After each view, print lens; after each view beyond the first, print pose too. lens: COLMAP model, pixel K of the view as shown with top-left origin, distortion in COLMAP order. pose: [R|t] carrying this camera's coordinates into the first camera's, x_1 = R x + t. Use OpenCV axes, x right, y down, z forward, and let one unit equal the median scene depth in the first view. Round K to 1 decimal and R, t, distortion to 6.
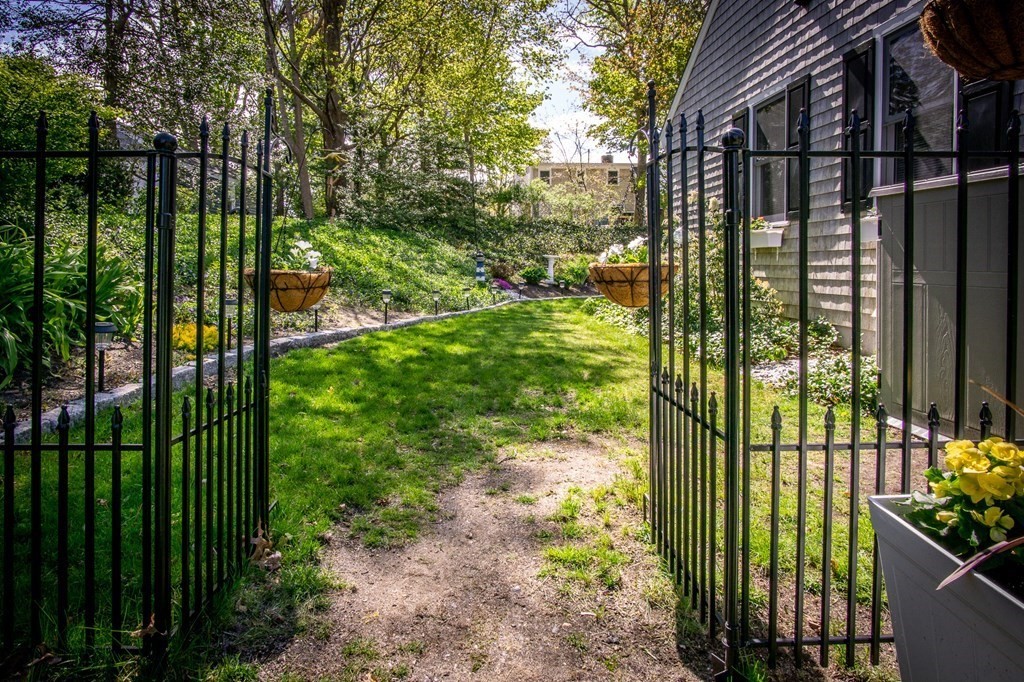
lens RADIAL K [[565.6, 0, 508.8], [0, 565.6, 345.3], [0, 0, 1]] dist [-0.032309, 0.000775]
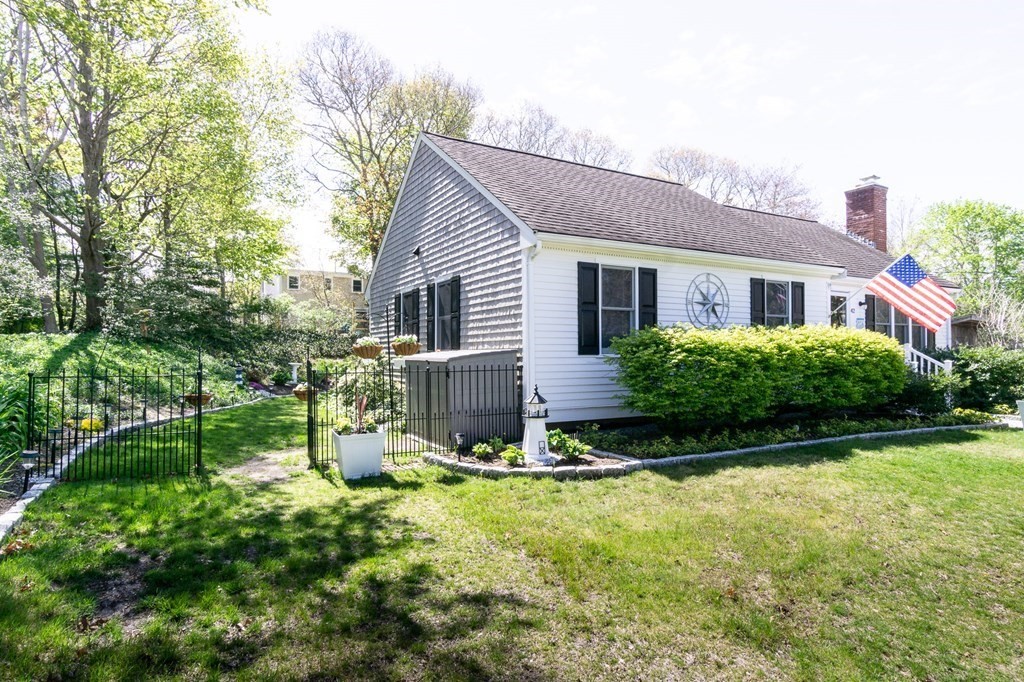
lens RADIAL K [[556.0, 0, 509.5], [0, 556.0, 345.6], [0, 0, 1]] dist [-0.007496, -0.000188]
pose [[0.908892, 0.006309, 0.416984, -0.012211], [0.061426, 0.986954, -0.148823, 0.027312], [-0.412483, 0.160878, 0.896647, -0.393556]]
